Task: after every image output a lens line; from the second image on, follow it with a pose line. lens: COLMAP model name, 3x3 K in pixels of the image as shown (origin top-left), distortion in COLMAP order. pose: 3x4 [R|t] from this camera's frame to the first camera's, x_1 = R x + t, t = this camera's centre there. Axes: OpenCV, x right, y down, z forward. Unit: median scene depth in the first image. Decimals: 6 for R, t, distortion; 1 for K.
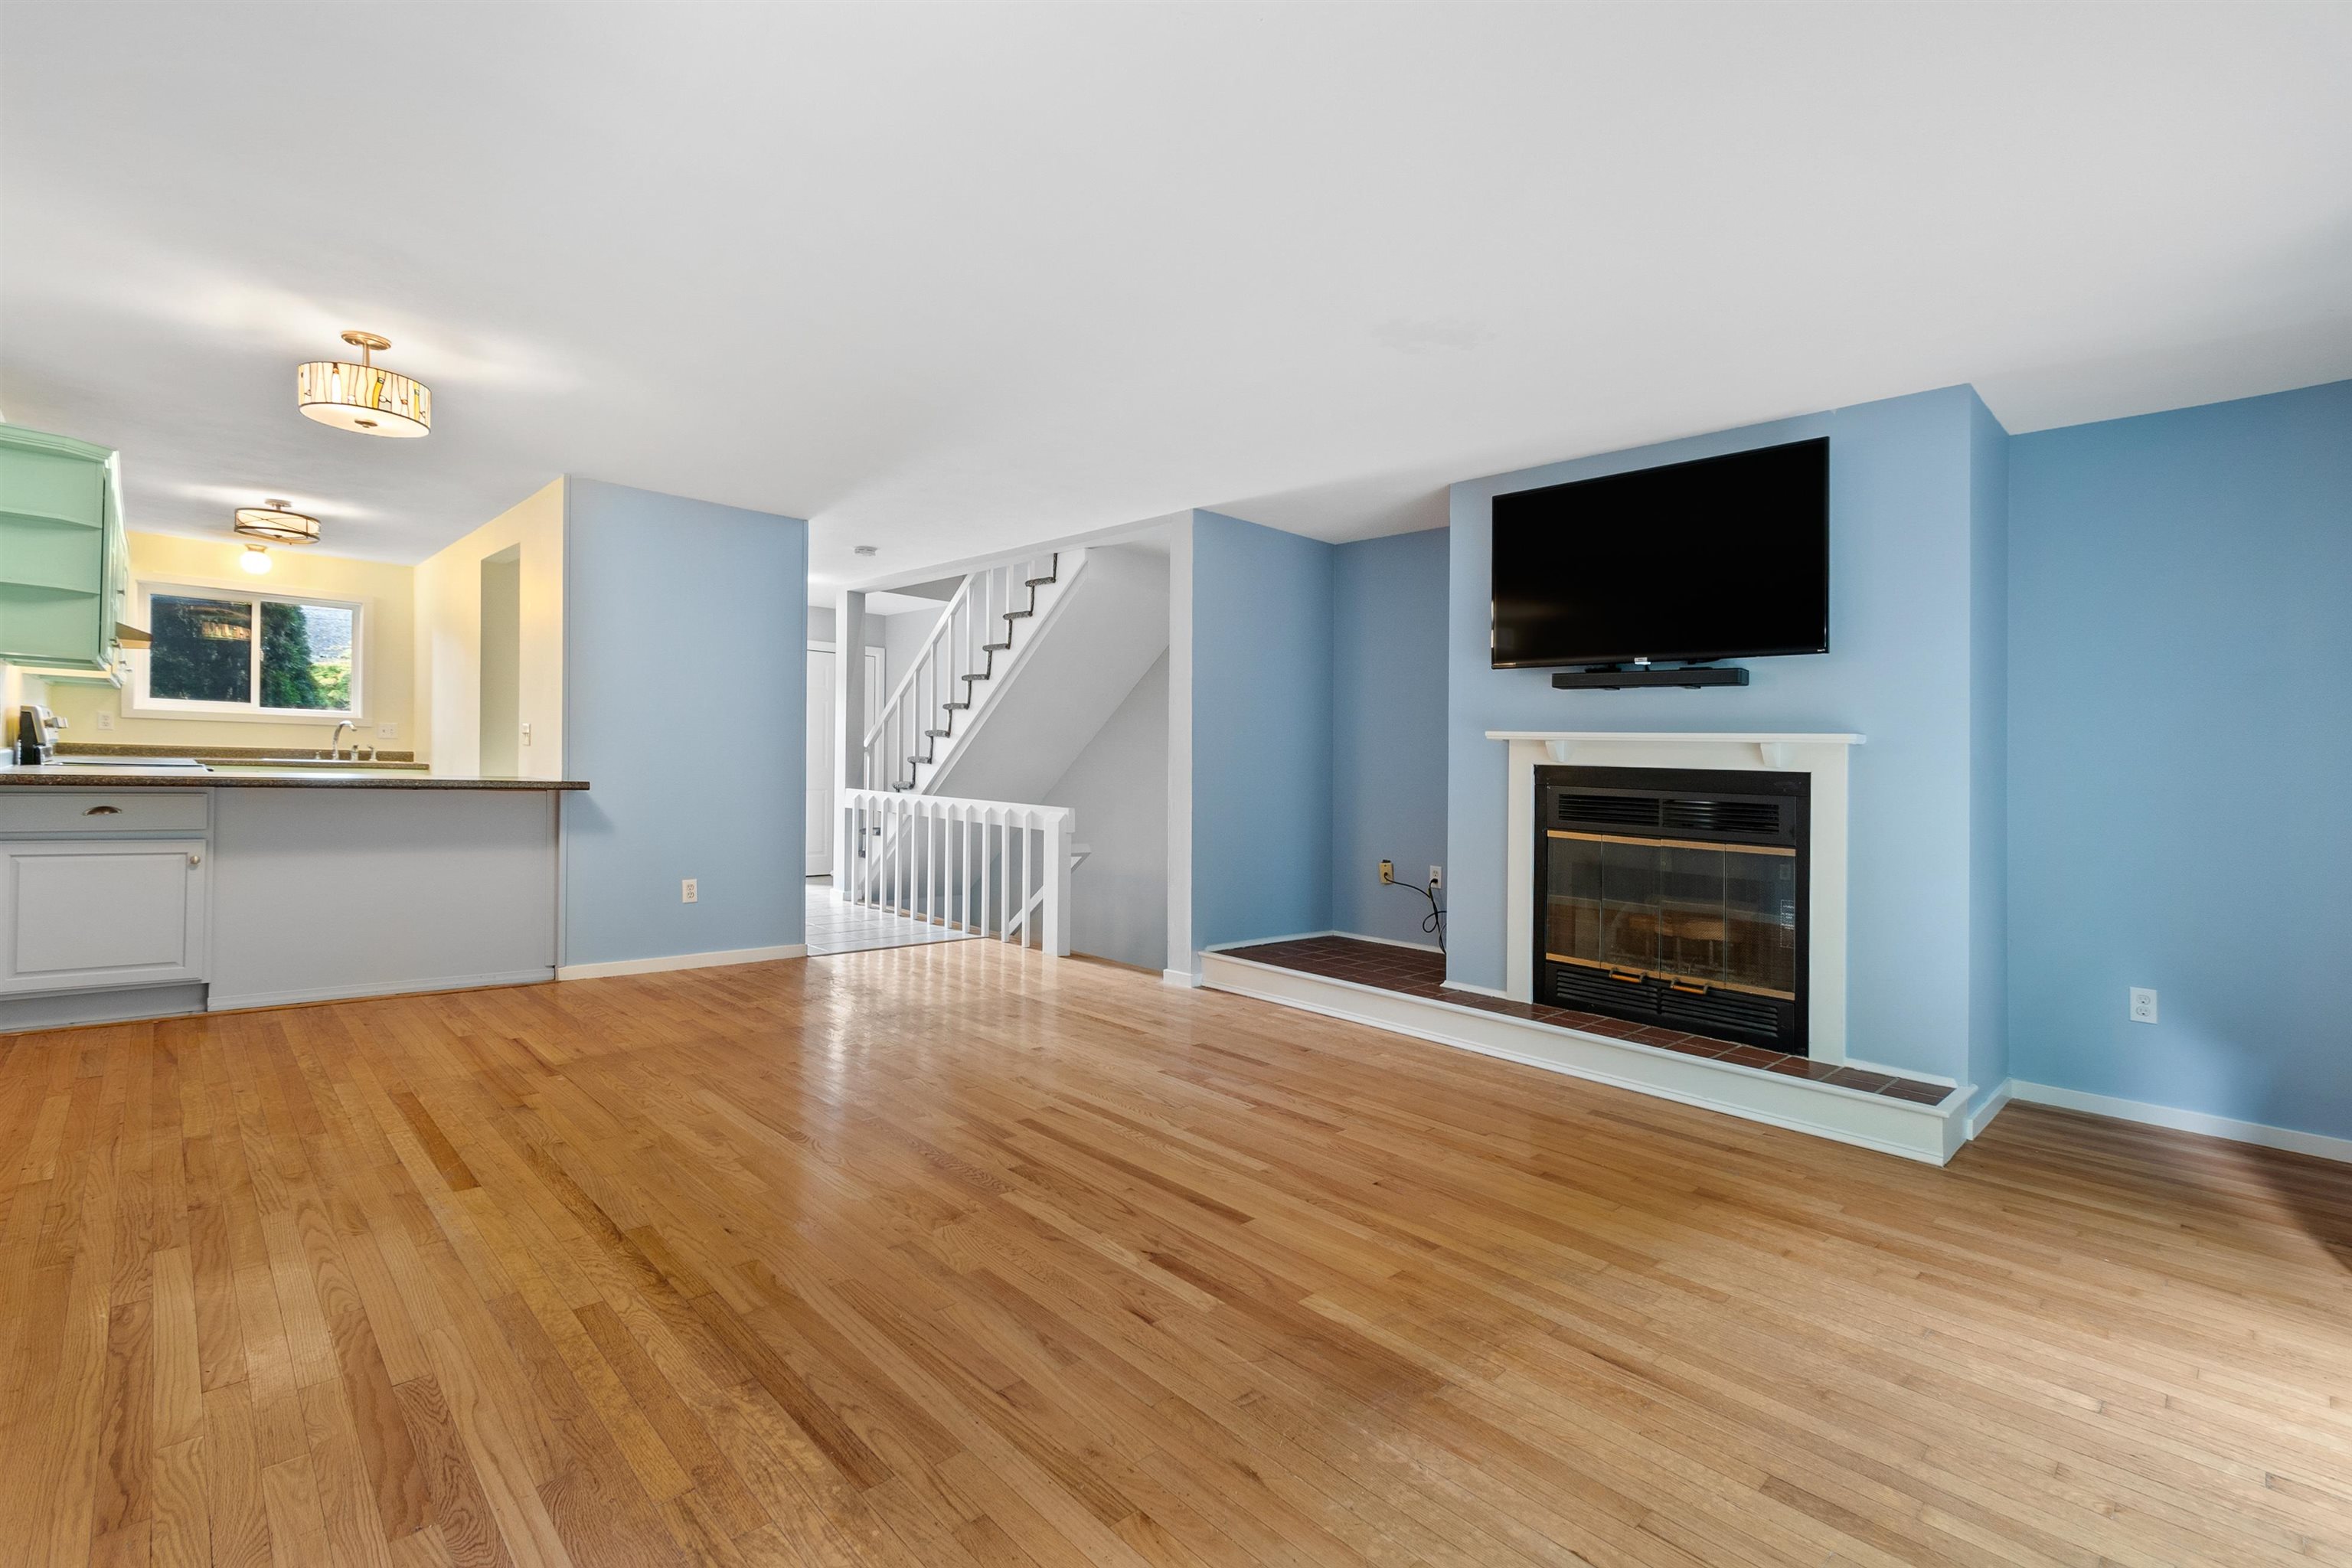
lens RADIAL K [[1065.1, 0, 1207.5], [0, 1065.1, 795.4], [0, 0, 1]] dist [0.000223, -0.000331]
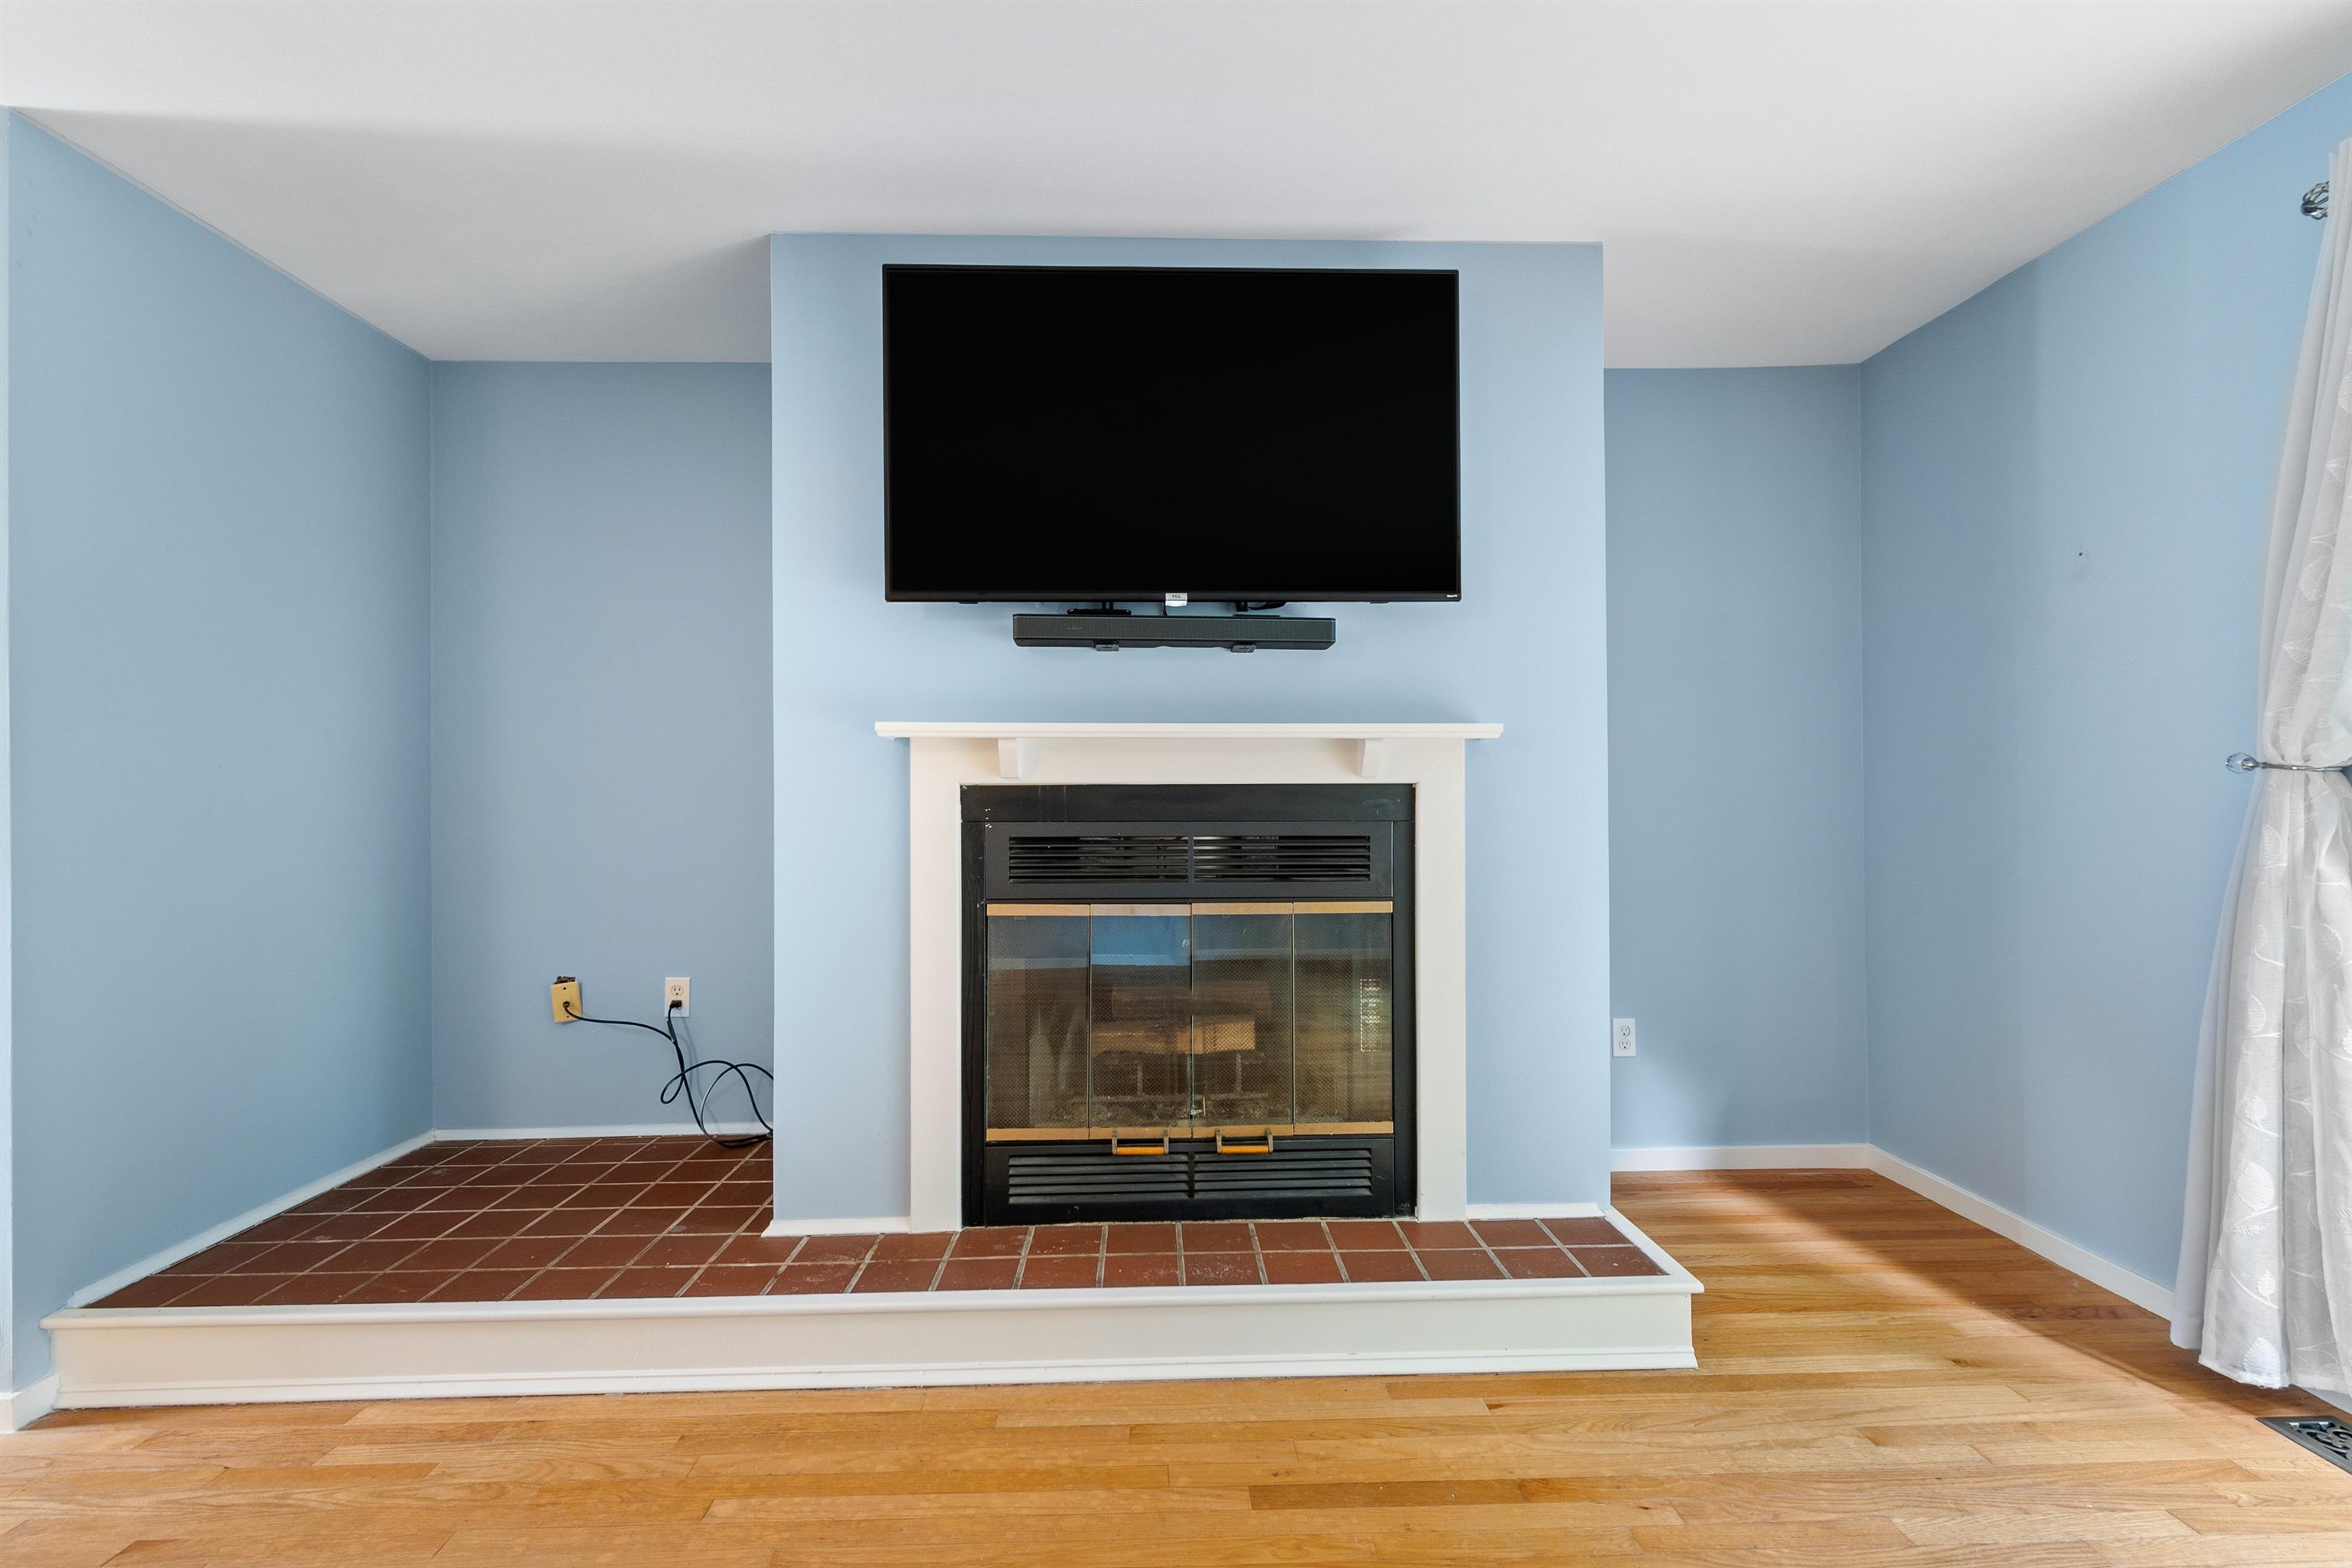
lens RADIAL K [[1048.5, 0, 1174.2], [0, 1048.5, 757.0], [0, 0, 1]] dist [0.001039, -0.001063]
pose [[0.677619, -0.006869, 0.735381, -0.010713], [0.048044, 0.998234, -0.034946, -0.021566], [-0.733842, 0.059011, 0.676752, 0.637503]]
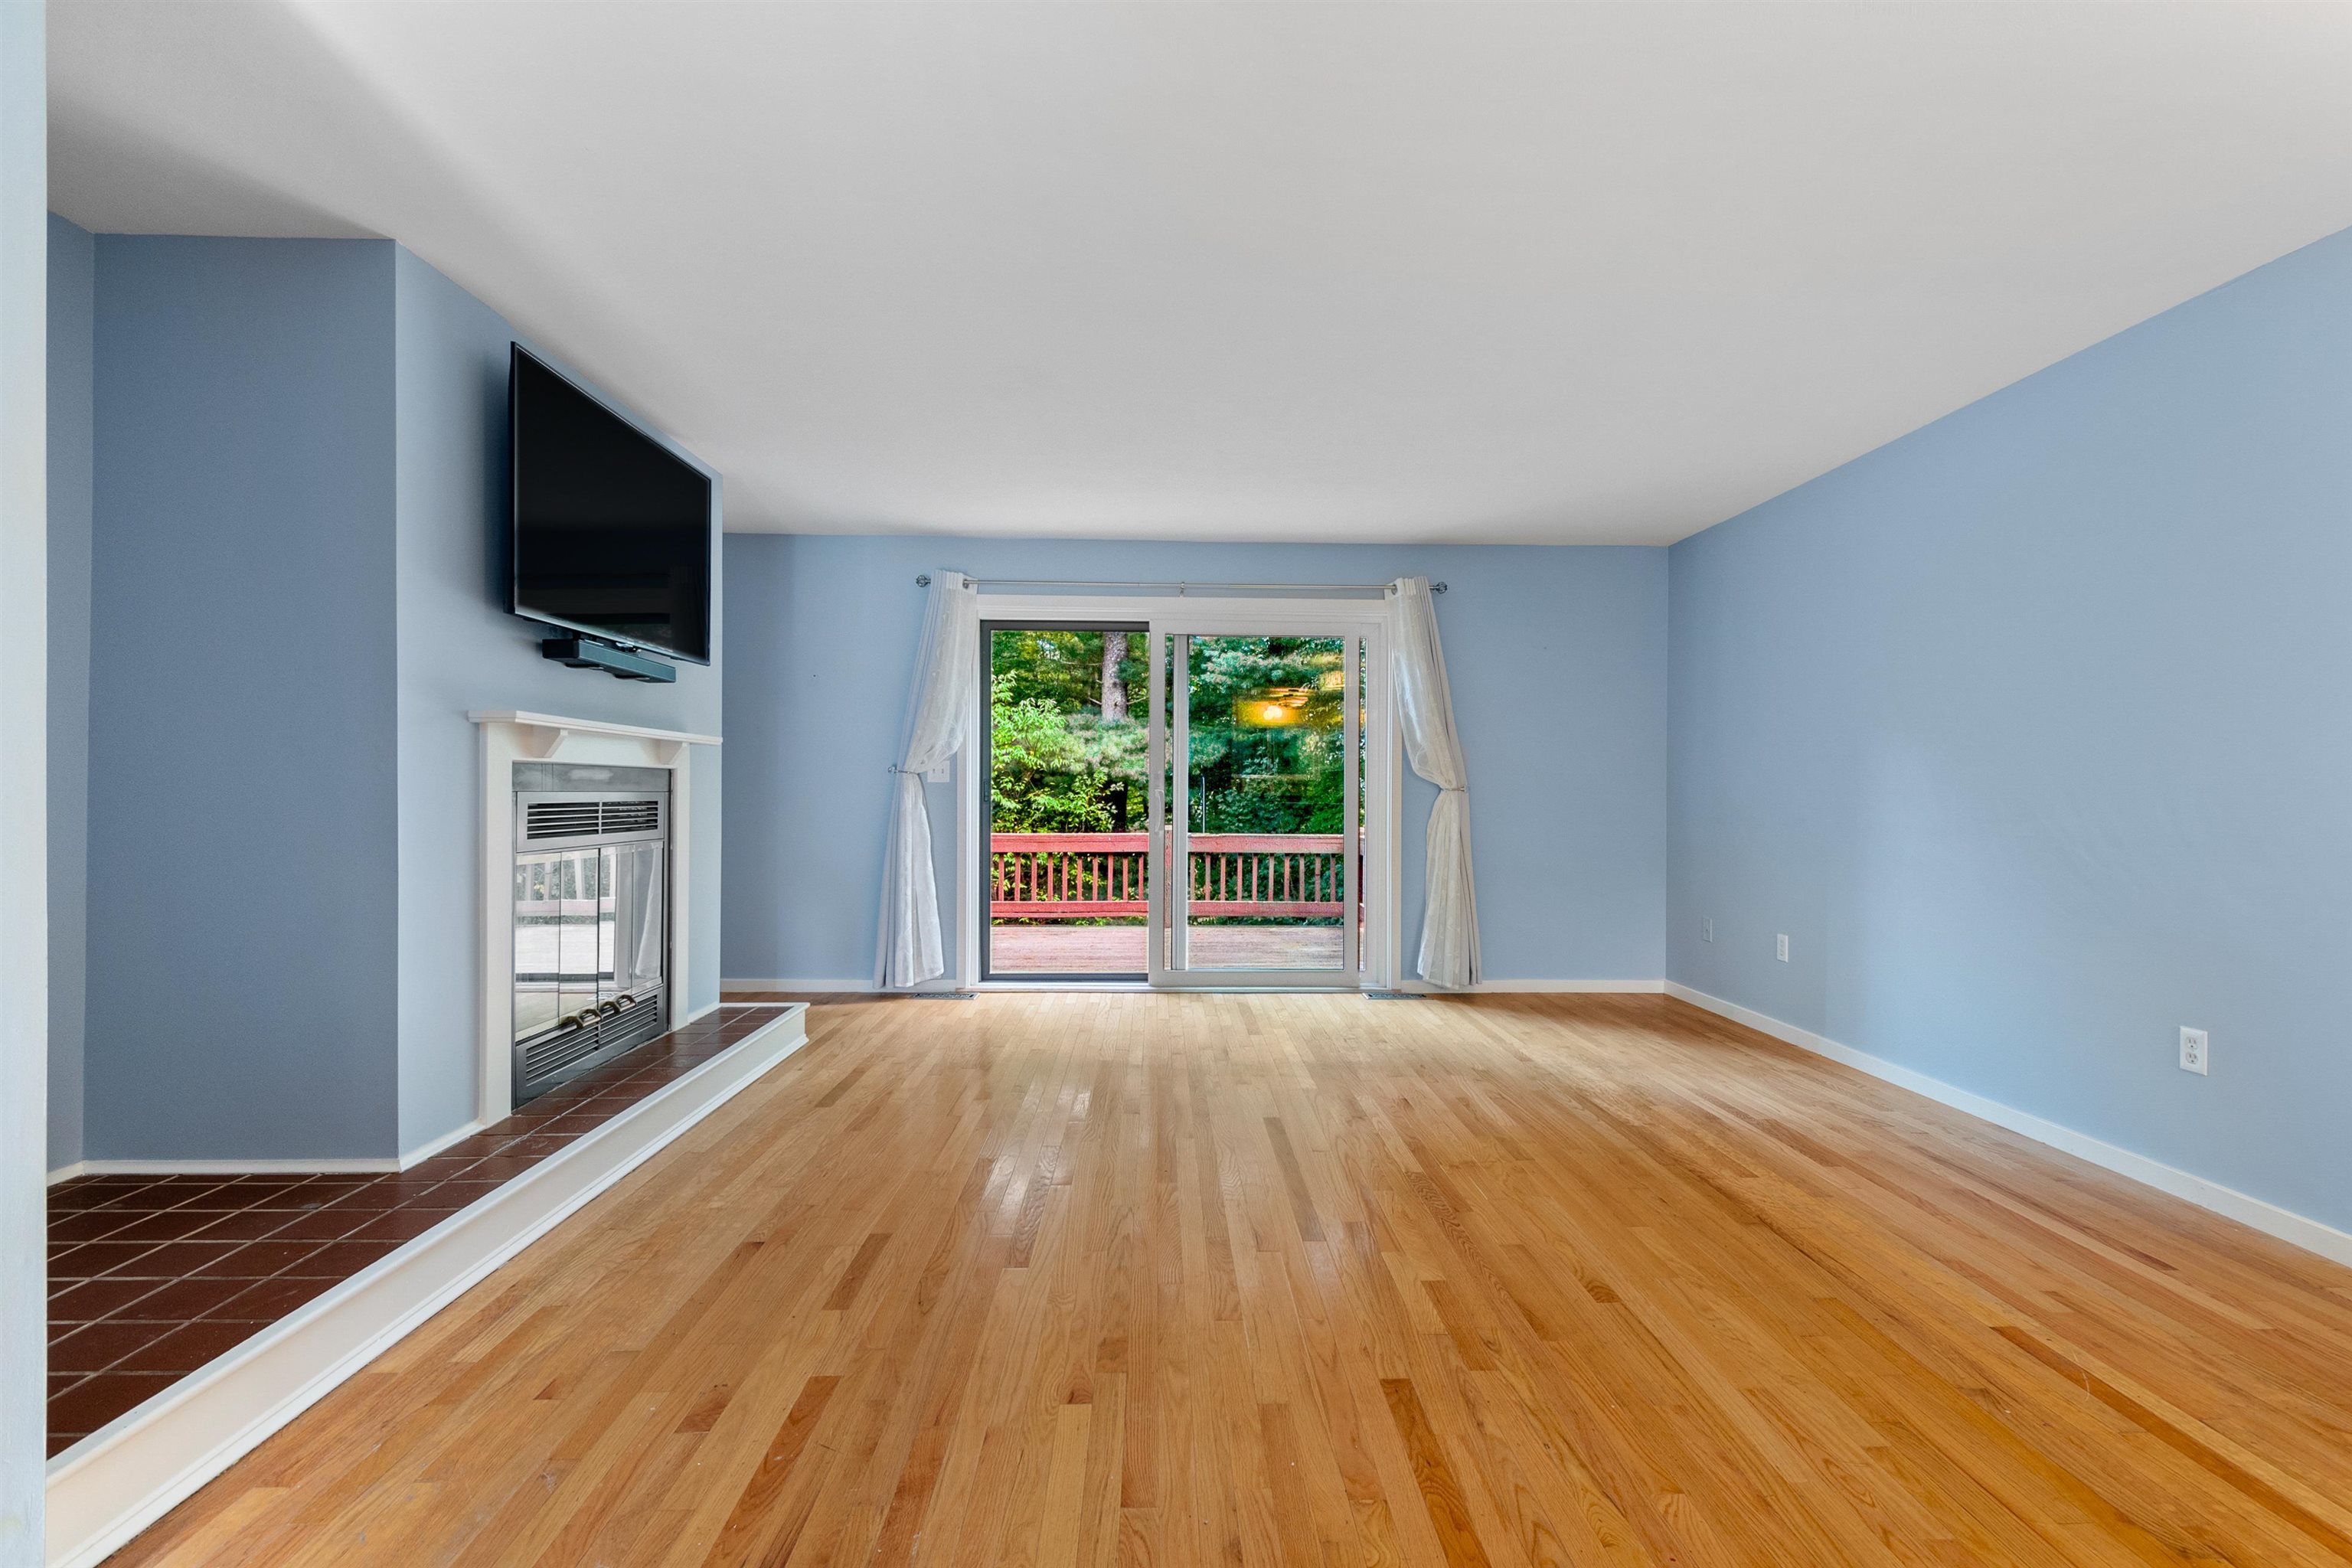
lens RADIAL K [[1041.4, 0, 1191.0], [0, 1041.4, 776.4], [0, 0, 1]] dist [-0.000890, -0.000572]
pose [[-0.730928, -0.030415, 0.681777, -0.527991], [-0.010331, 0.999385, 0.033508, -0.053304], [-0.682377, 0.017448, -0.730793, 1.375548]]
